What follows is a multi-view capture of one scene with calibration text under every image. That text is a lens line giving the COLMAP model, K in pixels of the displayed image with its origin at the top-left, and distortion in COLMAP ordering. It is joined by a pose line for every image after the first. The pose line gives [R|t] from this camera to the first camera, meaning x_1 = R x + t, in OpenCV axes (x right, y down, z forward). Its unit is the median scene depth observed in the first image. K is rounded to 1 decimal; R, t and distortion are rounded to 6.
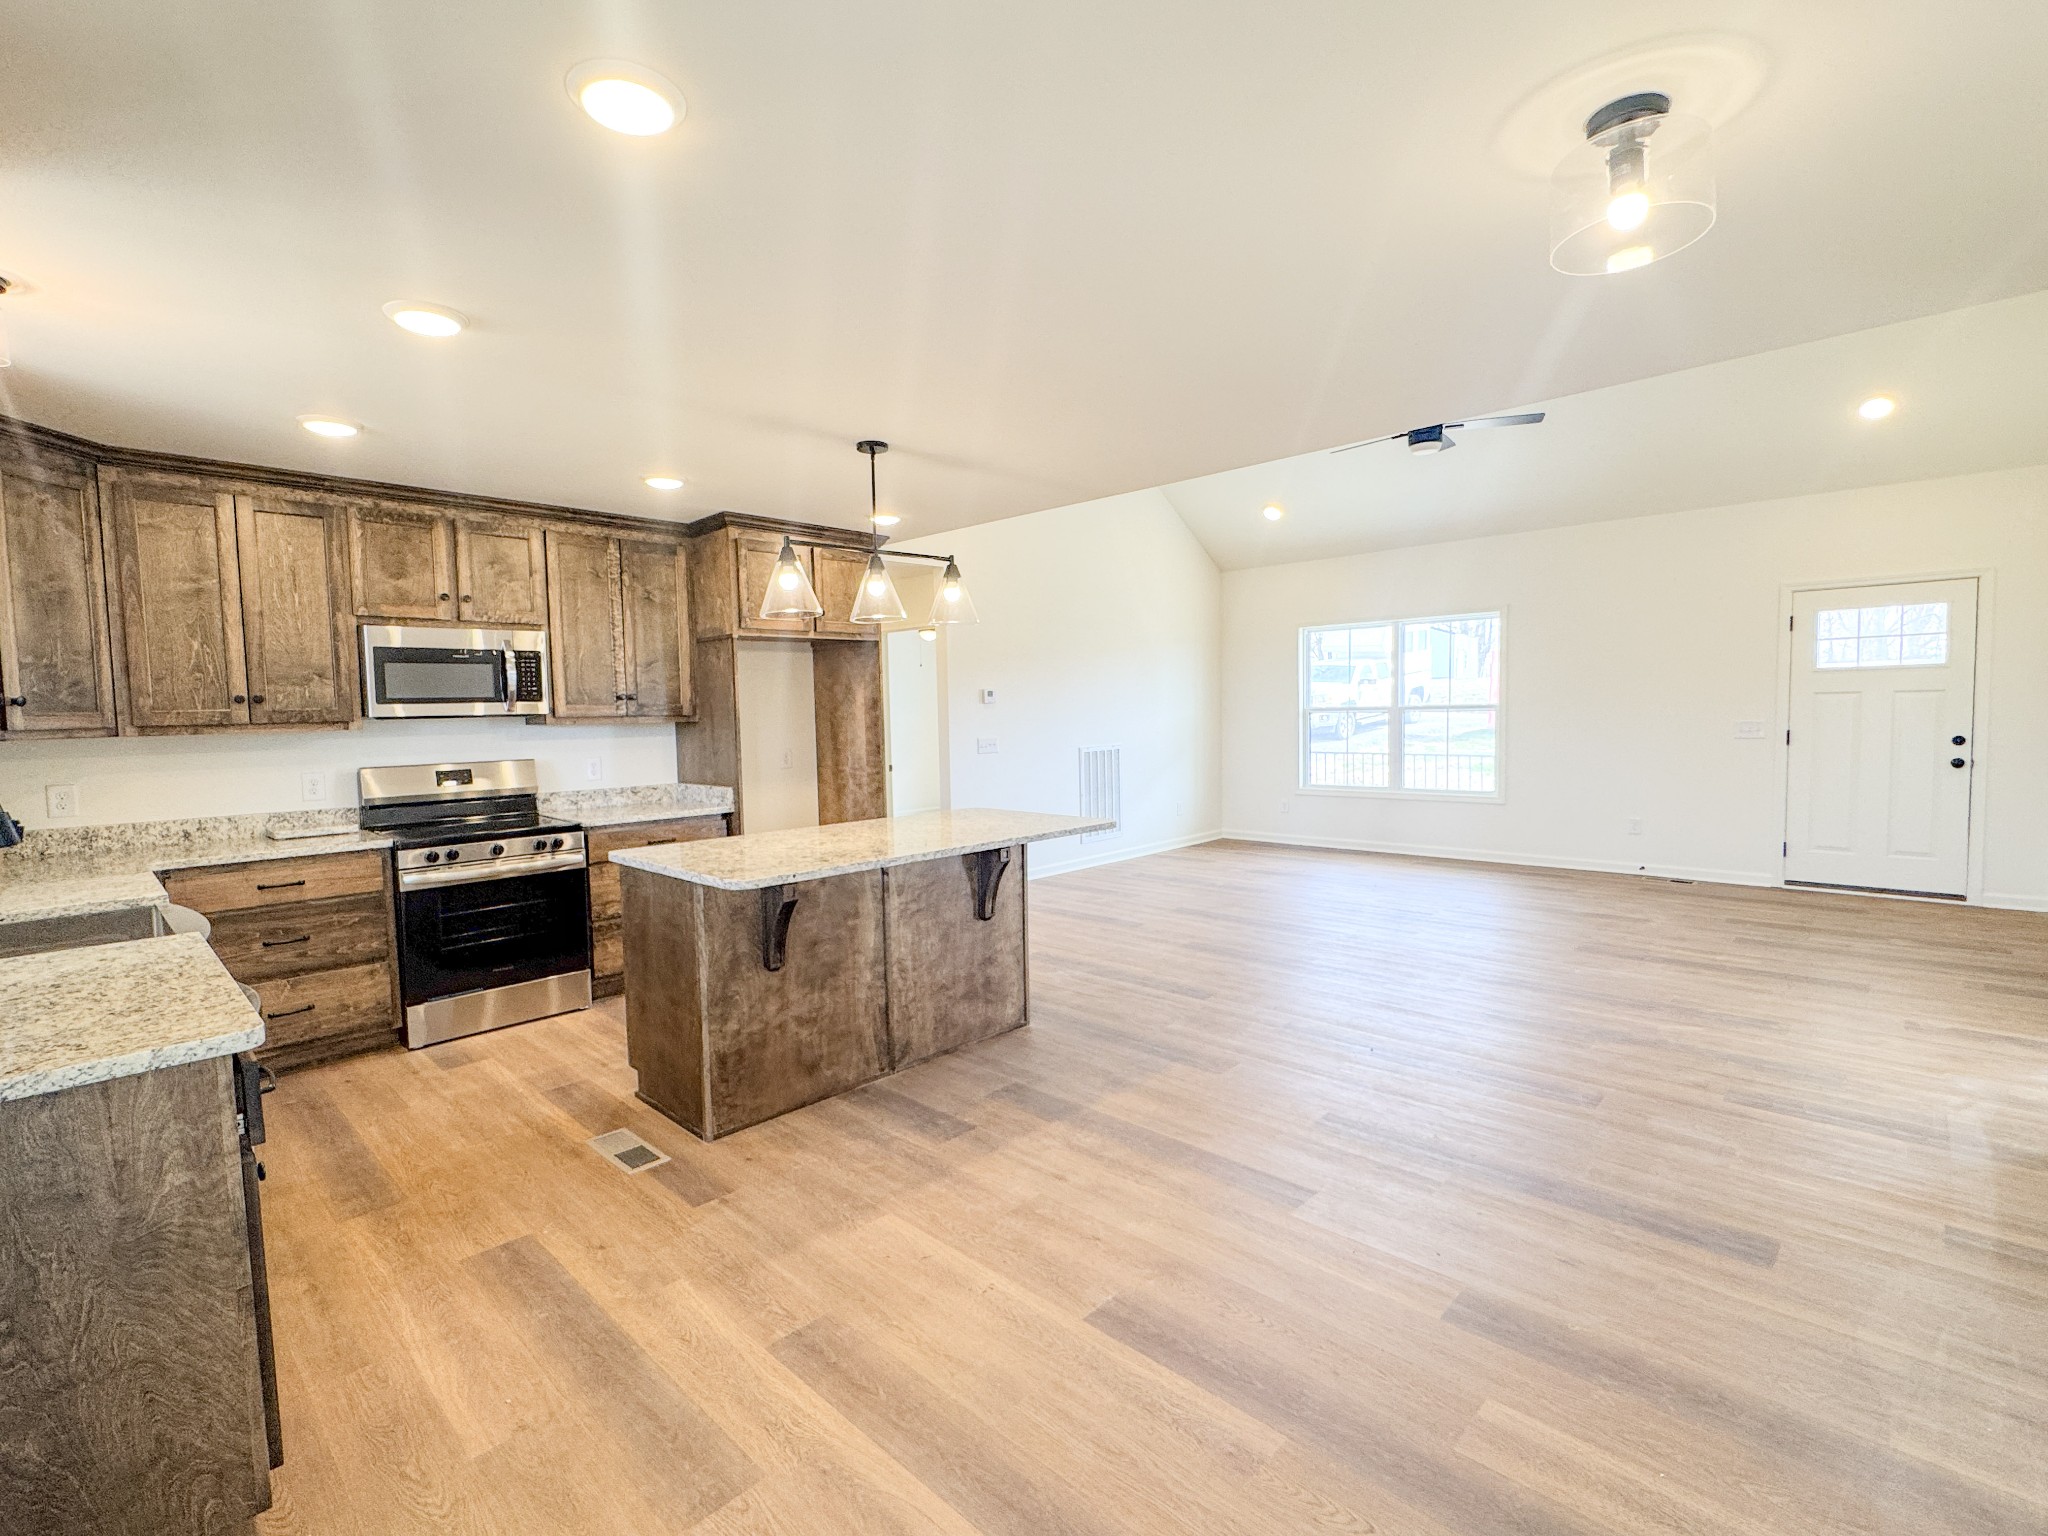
lens RADIAL K [[947.0, 0, 1028.4], [0, 947.0, 769.8], [0, 0, 1]] dist [-0.002517, 0.000774]
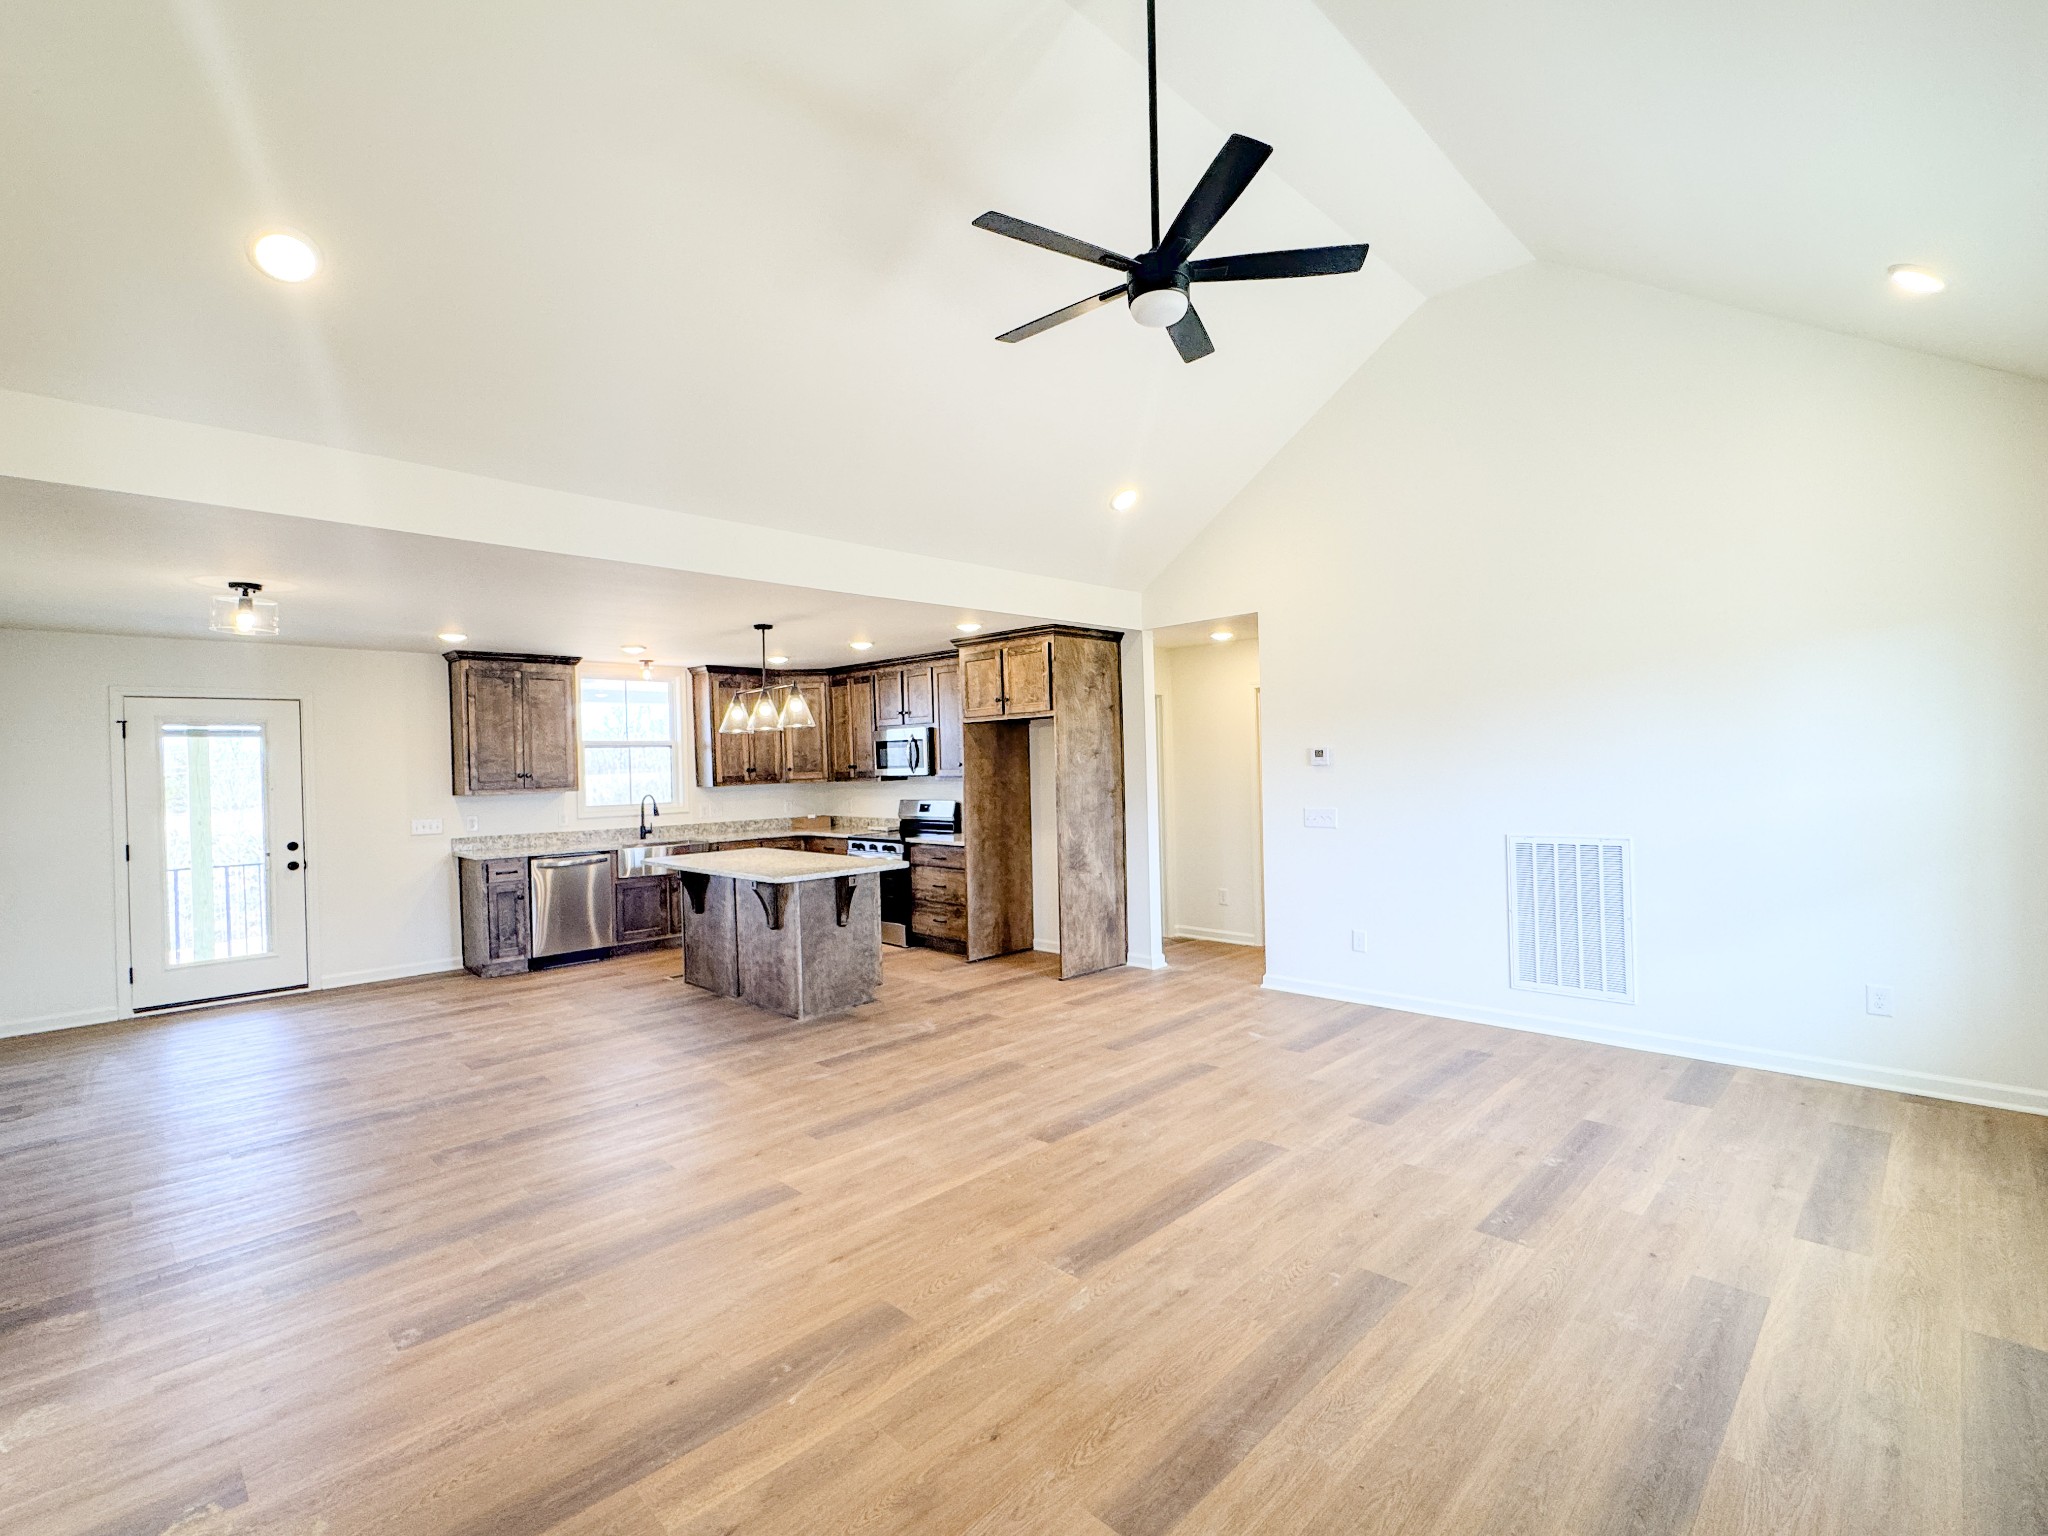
lens RADIAL K [[947.0, 0, 1028.2], [0, 947.0, 769.0], [0, 0, 1]] dist [-0.002517, 0.000774]
pose [[-0.011961, 0.029849, -0.999483, 1.306857], [-0.040157, 0.998734, 0.030307, -0.139575], [0.999122, 0.040499, -0.010748, 1.300330]]
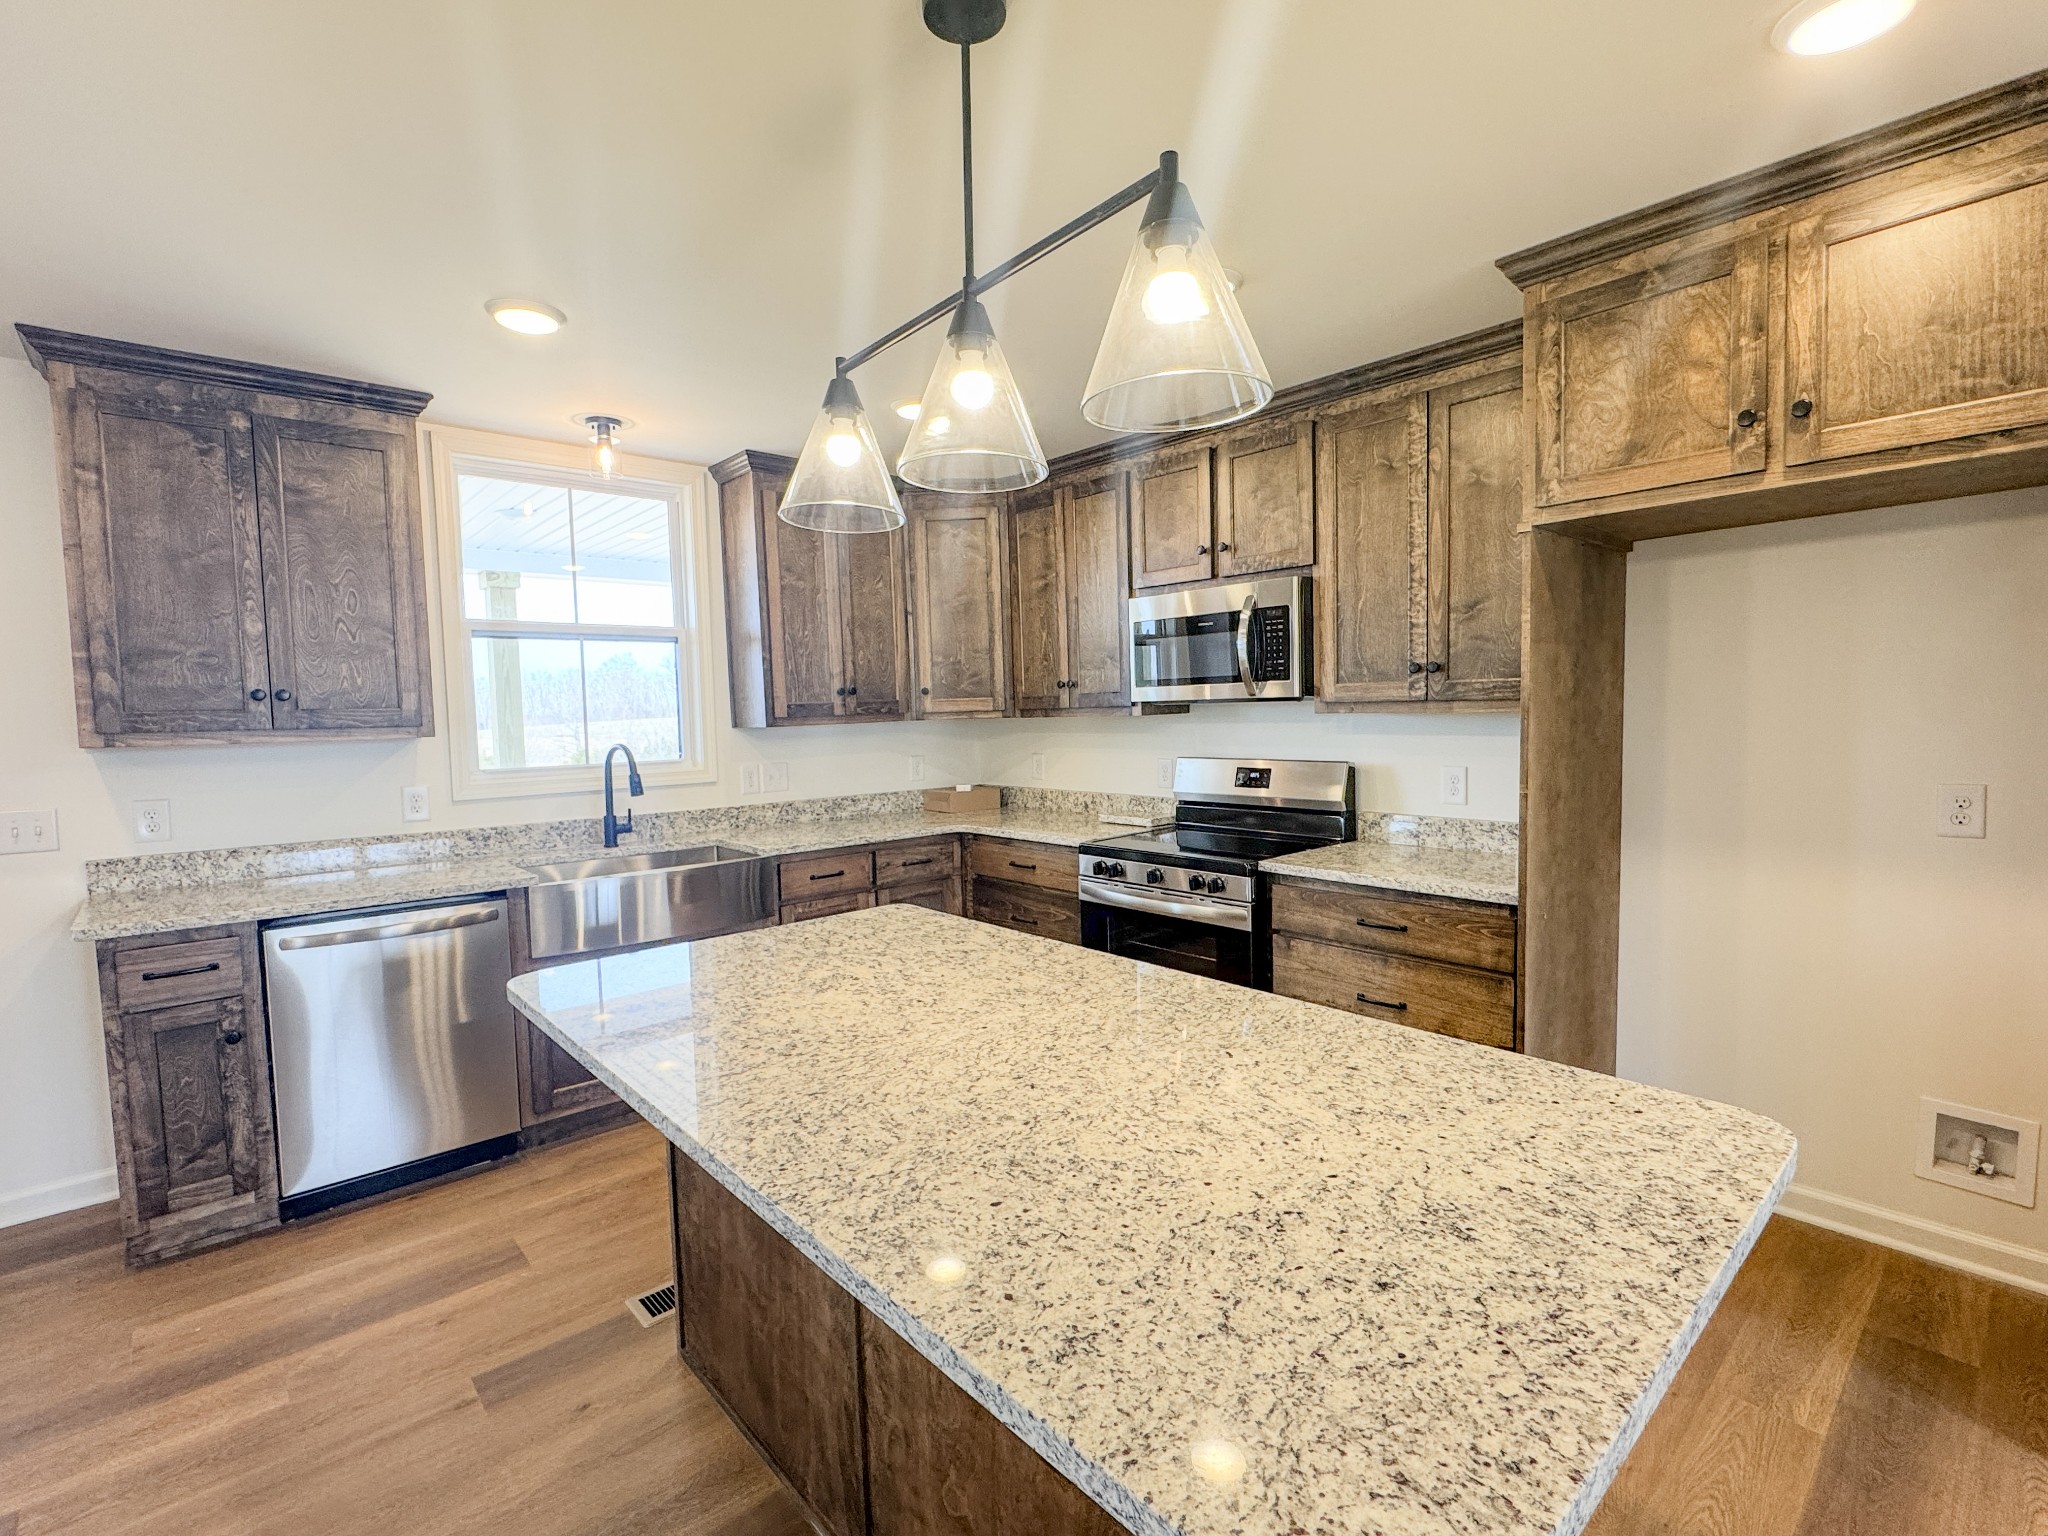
lens RADIAL K [[947.0, 0, 1023.0], [0, 947.0, 766.9], [0, 0, 1]] dist [-0.002517, 0.000774]
pose [[-0.076944, 0.086190, -0.993303, 0.200718], [-0.039231, 0.995223, 0.089396, -0.067639], [0.996263, 0.045847, -0.073195, 0.927221]]
